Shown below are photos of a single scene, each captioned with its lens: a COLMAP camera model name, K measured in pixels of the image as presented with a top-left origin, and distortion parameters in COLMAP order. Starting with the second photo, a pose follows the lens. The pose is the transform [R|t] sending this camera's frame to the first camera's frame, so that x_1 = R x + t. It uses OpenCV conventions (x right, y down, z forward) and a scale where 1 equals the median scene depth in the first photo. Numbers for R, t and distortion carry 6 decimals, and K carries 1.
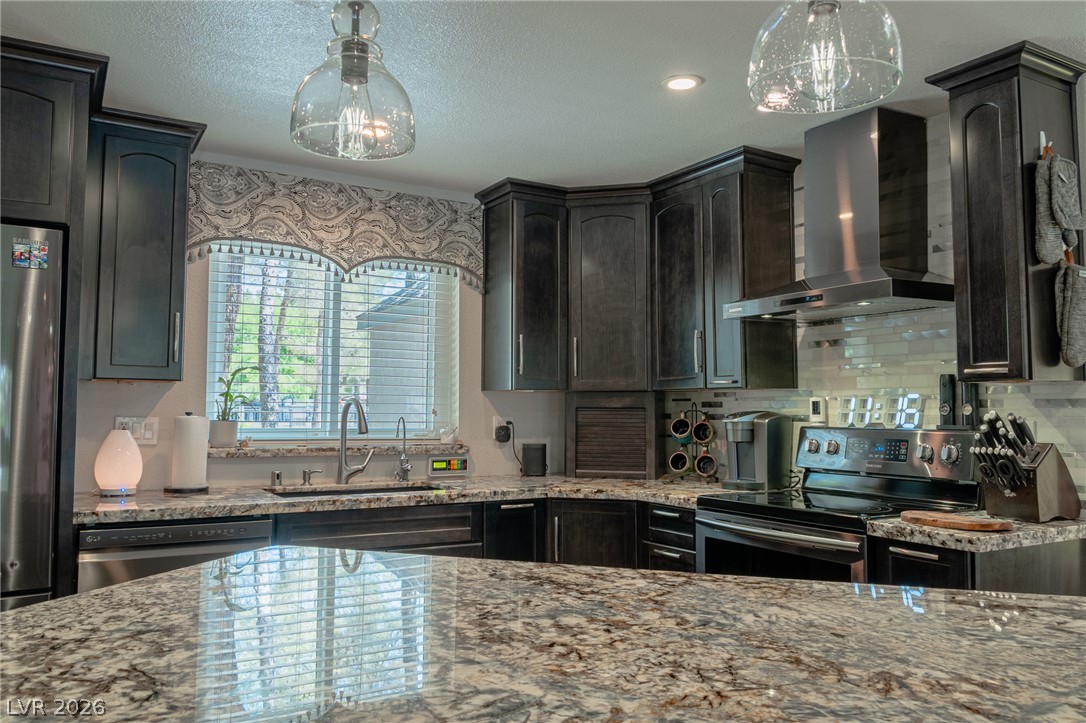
lens RADIAL K [[823.4, 0, 535.5], [0, 823.4, 359.8], [0, 0, 1]] dist [-0.009343, -0.004386]
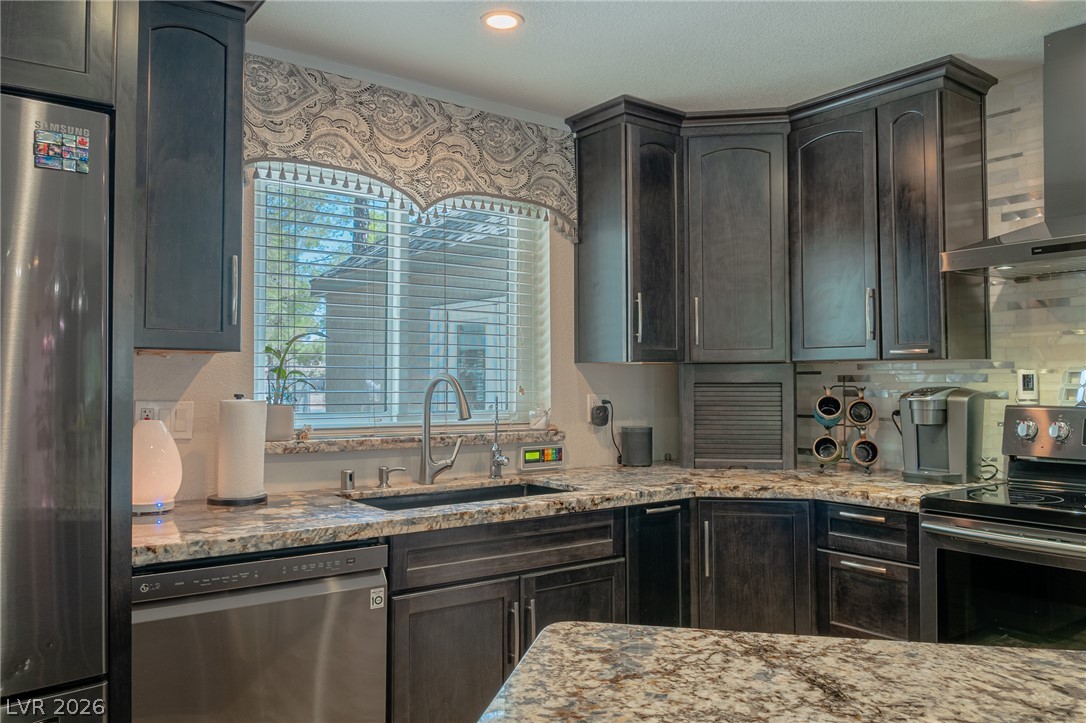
lens RADIAL K [[823.4, 0, 535.5], [0, 823.4, 359.8], [0, 0, 1]] dist [-0.009343, -0.004386]
pose [[0.994402, -0.003226, 0.105617, -0.215442], [-0.000482, 0.999385, 0.035060, 0.006771], [-0.105665, -0.034915, 0.993789, 0.224118]]
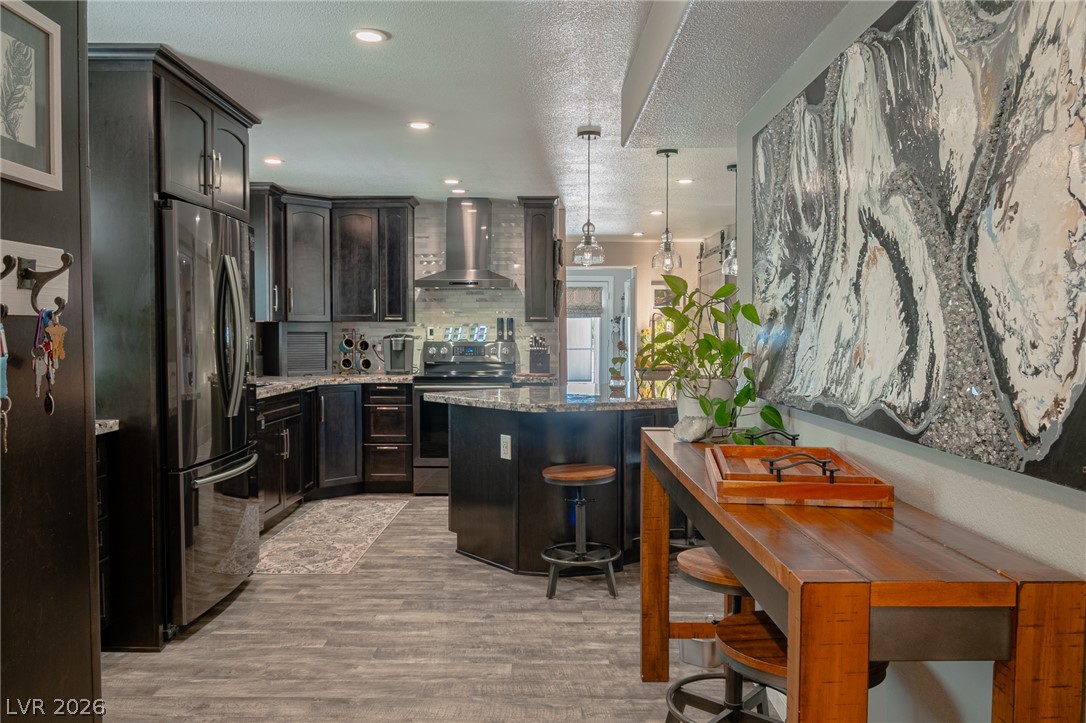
lens RADIAL K [[823.4, 0, 535.5], [0, 823.4, 359.8], [0, 0, 1]] dist [-0.009343, -0.004386]
pose [[0.517587, -0.030555, 0.855085, -1.162927], [-0.048383, 0.996718, 0.064902, -0.016228], [-0.854262, -0.074964, 0.514410, -0.241276]]
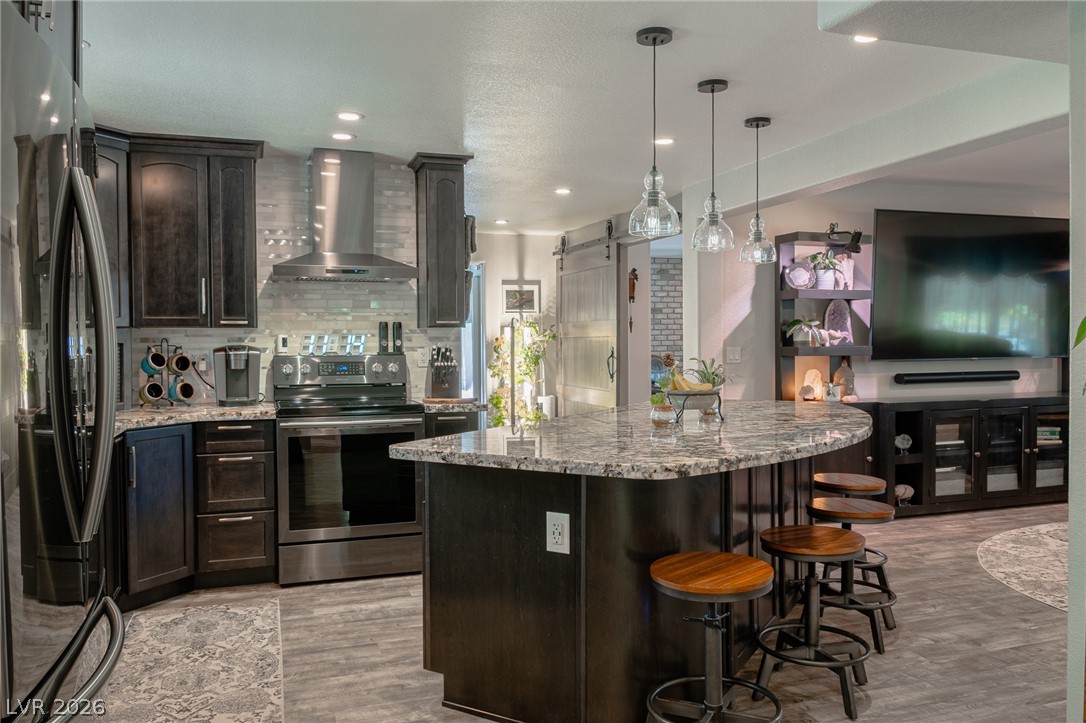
lens RADIAL K [[823.4, 0, 535.5], [0, 823.4, 359.8], [0, 0, 1]] dist [-0.009343, -0.004386]
pose [[0.204326, -0.026687, 0.978539, -0.870357], [-0.050231, 0.998026, 0.037707, 0.013008], [-0.977613, -0.056857, 0.202582, 0.277466]]
